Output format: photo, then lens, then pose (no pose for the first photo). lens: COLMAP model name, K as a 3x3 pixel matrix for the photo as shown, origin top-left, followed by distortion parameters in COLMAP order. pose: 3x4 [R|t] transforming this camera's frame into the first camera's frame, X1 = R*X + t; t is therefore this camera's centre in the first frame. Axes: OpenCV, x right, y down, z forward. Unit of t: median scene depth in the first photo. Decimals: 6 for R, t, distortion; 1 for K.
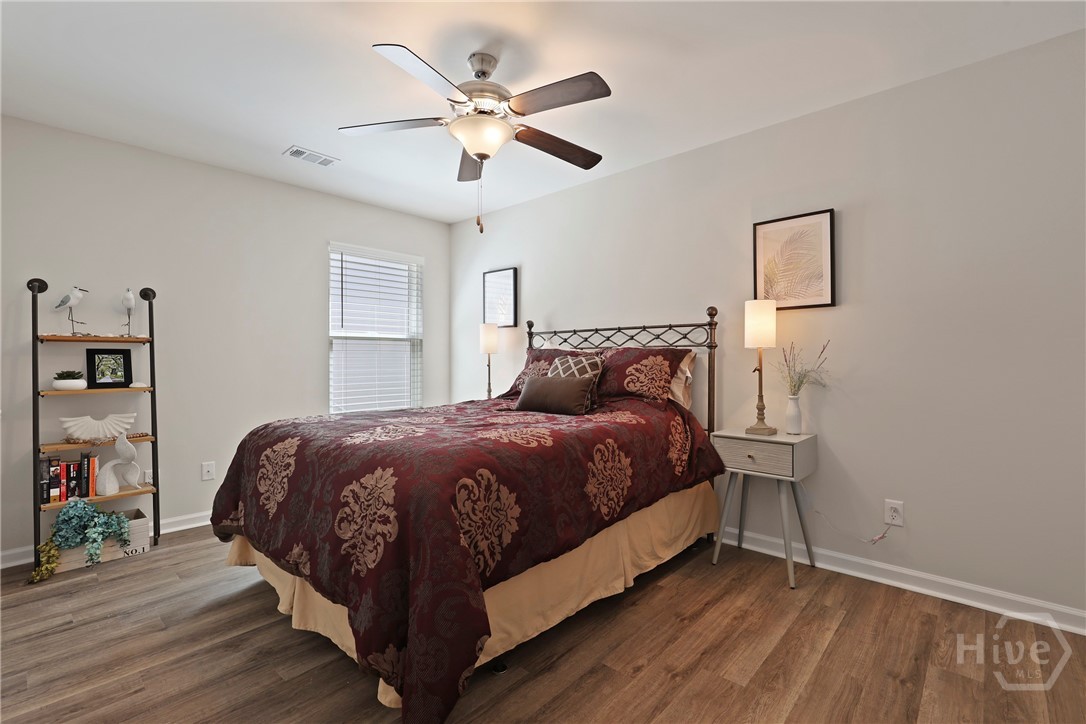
lens RADIAL K [[490.9, 0, 542.7], [0, 490.9, 358.3], [0, 0, 1]] dist [-0.003056, 0.000494]
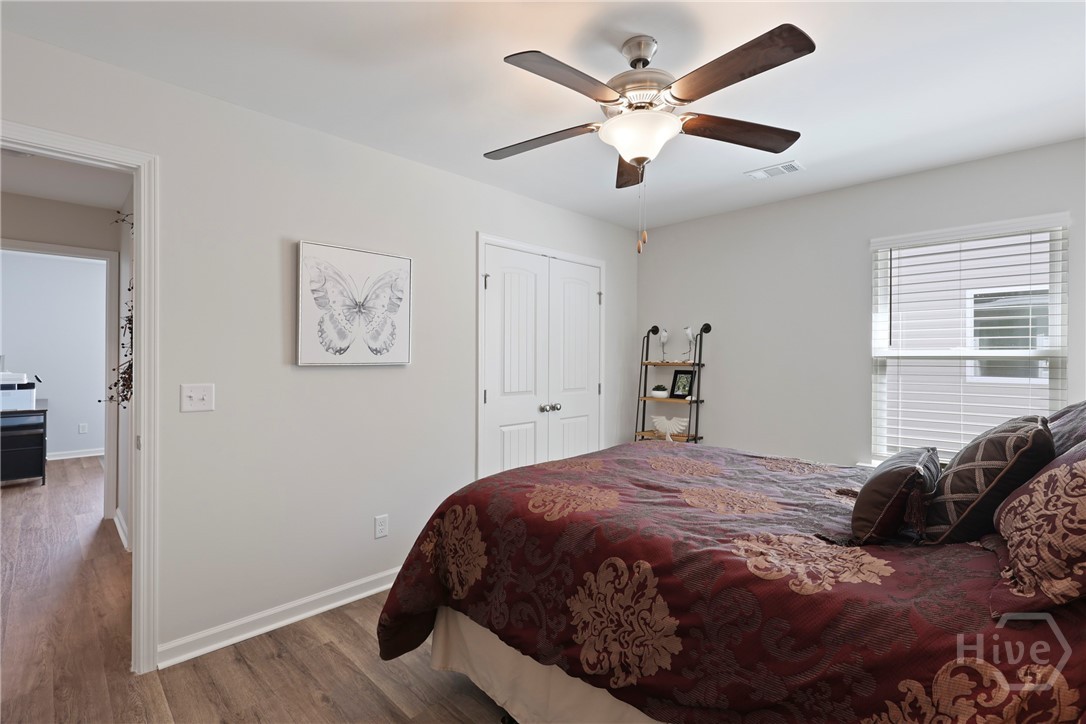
lens RADIAL K [[490.9, 0, 542.7], [0, 490.9, 358.3], [0, 0, 1]] dist [-0.003056, 0.000494]
pose [[-0.034938, 0.005594, -0.999374, 0.552094], [-0.003069, 0.999979, 0.005704, -0.063528], [0.999385, 0.003267, -0.034921, 0.680601]]
